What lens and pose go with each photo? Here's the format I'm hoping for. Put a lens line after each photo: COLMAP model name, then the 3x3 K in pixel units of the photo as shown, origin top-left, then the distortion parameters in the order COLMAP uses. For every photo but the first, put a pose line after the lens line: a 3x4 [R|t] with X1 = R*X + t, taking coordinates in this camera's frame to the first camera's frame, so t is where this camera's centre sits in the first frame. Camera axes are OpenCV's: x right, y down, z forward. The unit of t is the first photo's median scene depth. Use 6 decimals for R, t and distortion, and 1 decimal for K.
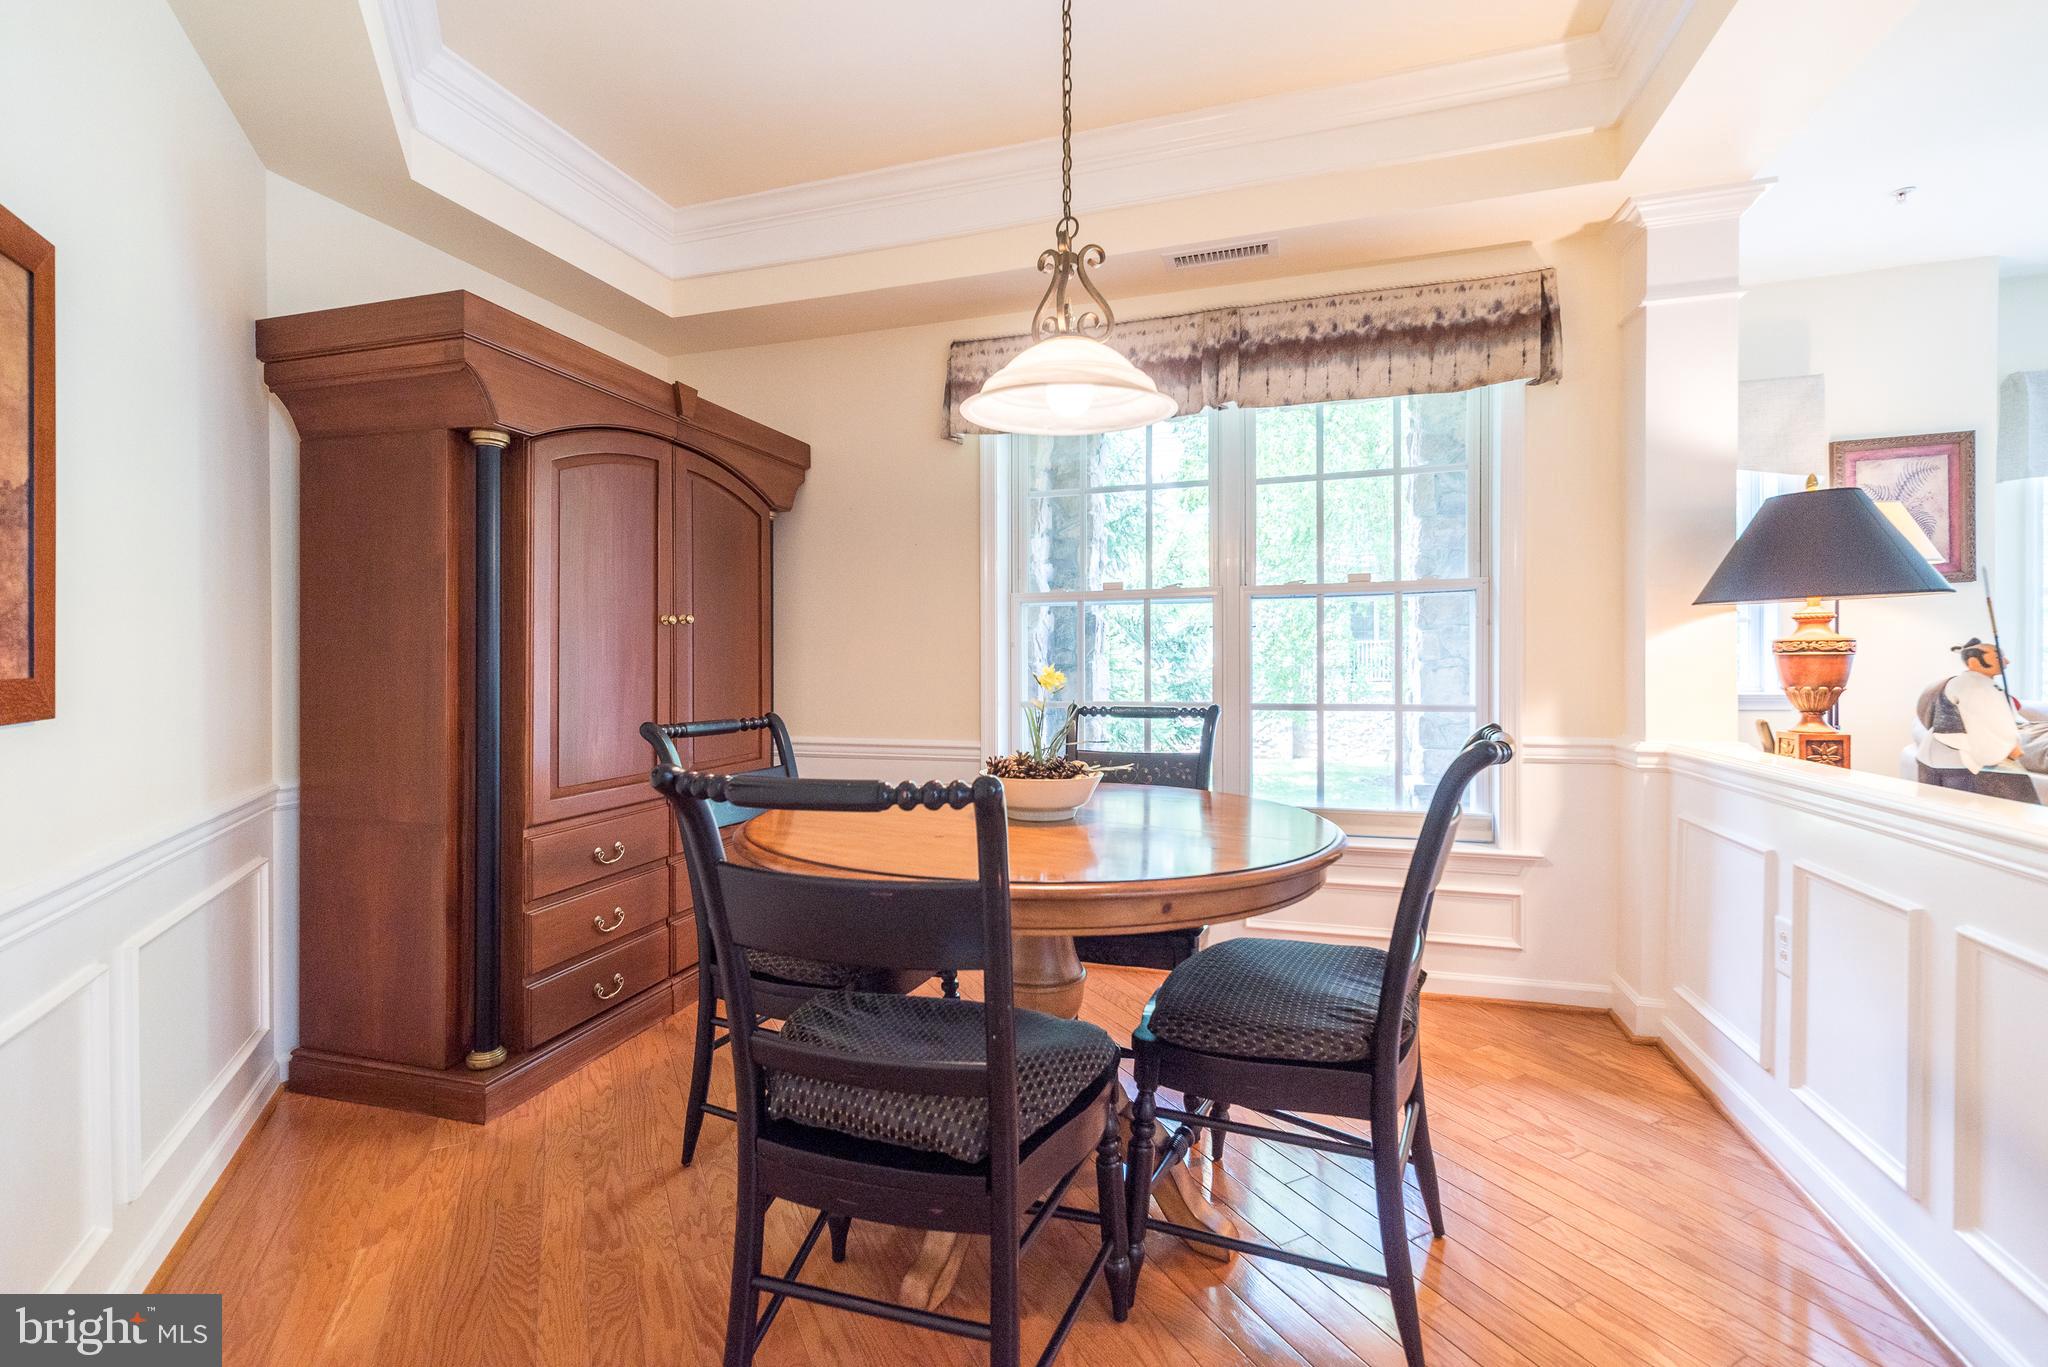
lens RADIAL K [[889.0, 0, 1028.6], [0, 889.0, 669.3], [0, 0, 1]] dist [0.003564, -0.000224]
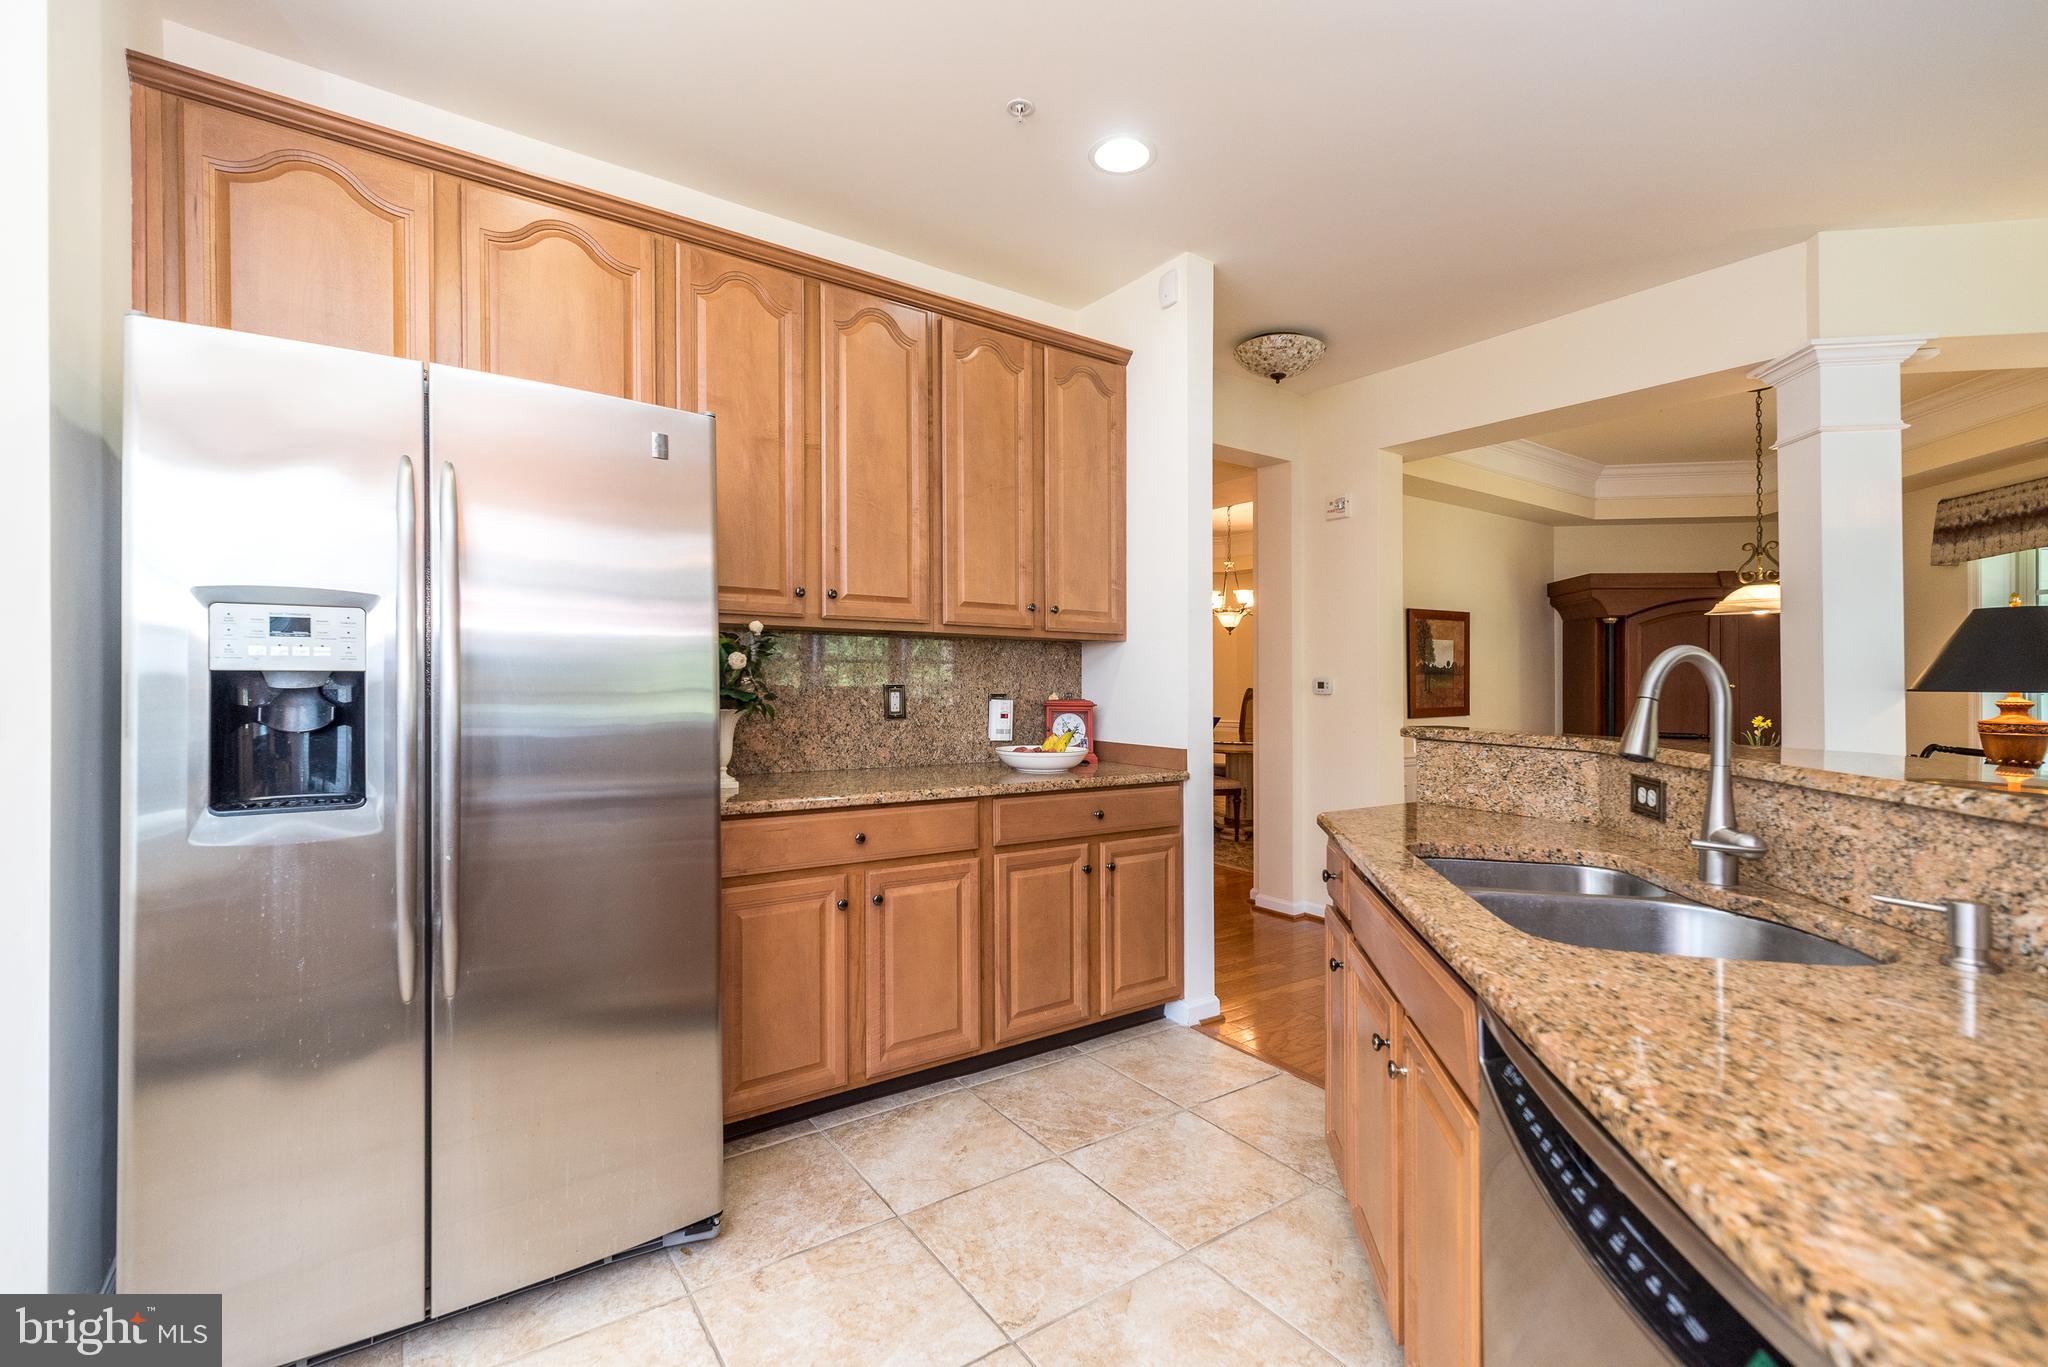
lens RADIAL K [[895.2, 0, 1024.0], [0, 895.2, 683.5], [0, 0, 1]] dist [0.002587, 0.000367]
pose [[0.137429, 0.015169, -0.990395, 1.404280], [-0.024942, 0.999619, 0.011849, -0.047991], [0.990197, 0.023074, 0.137755, -0.844869]]
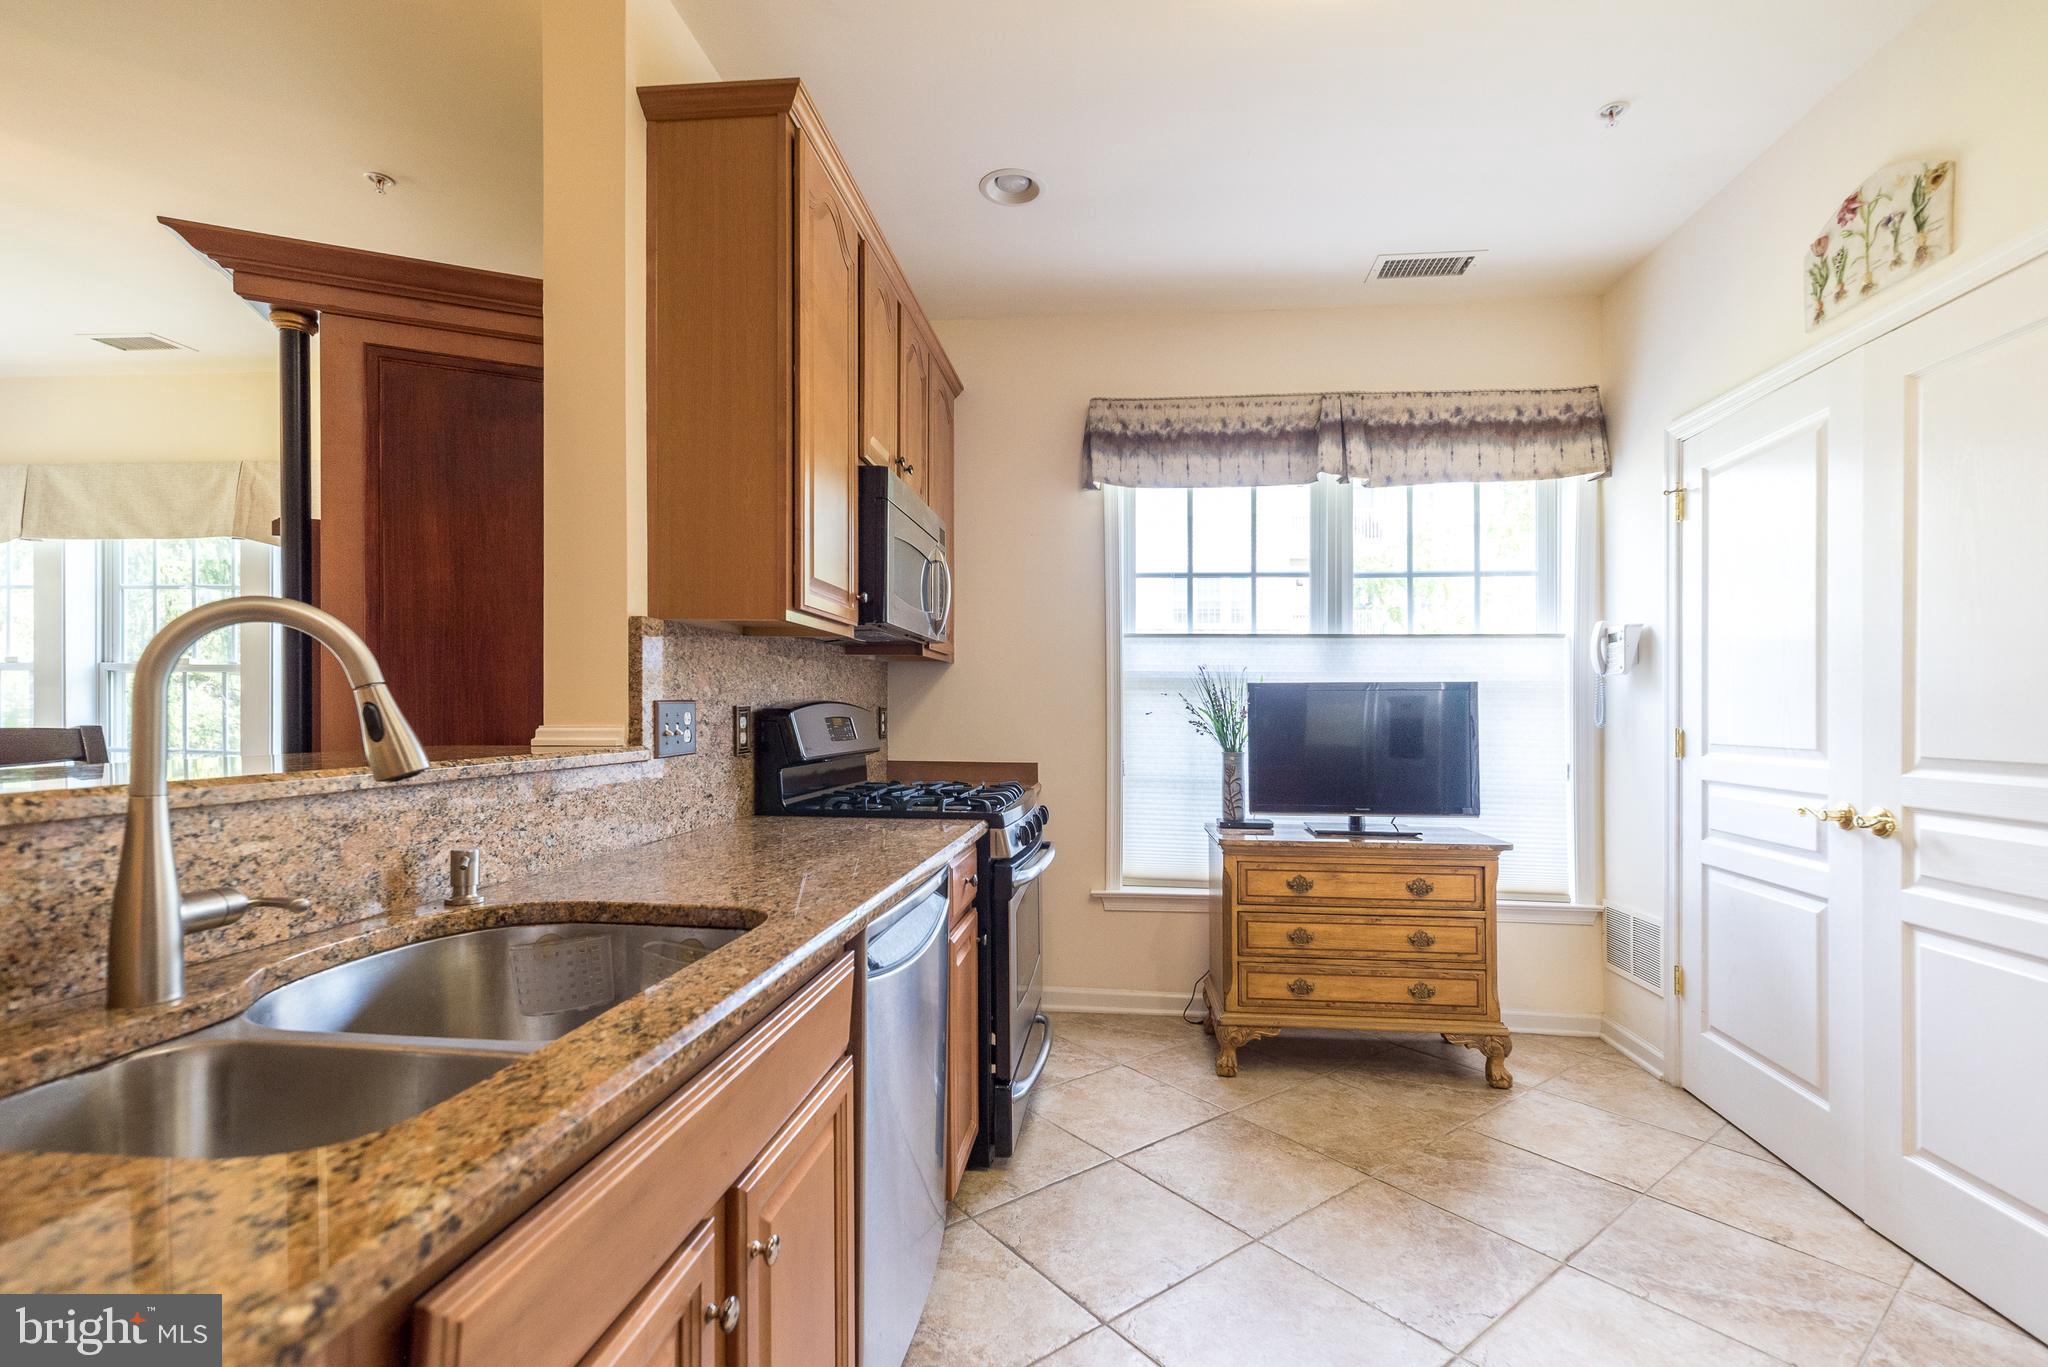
lens RADIAL K [[911.7, 0, 1032.5], [0, 911.7, 682.8], [0, 0, 1]] dist [0.000300, 0.000153]
pose [[-0.198215, 0.040396, 0.979326, 0.592473], [0.005366, 0.999180, -0.040129, -0.027676], [-0.980144, -0.002699, -0.198269, -0.600061]]
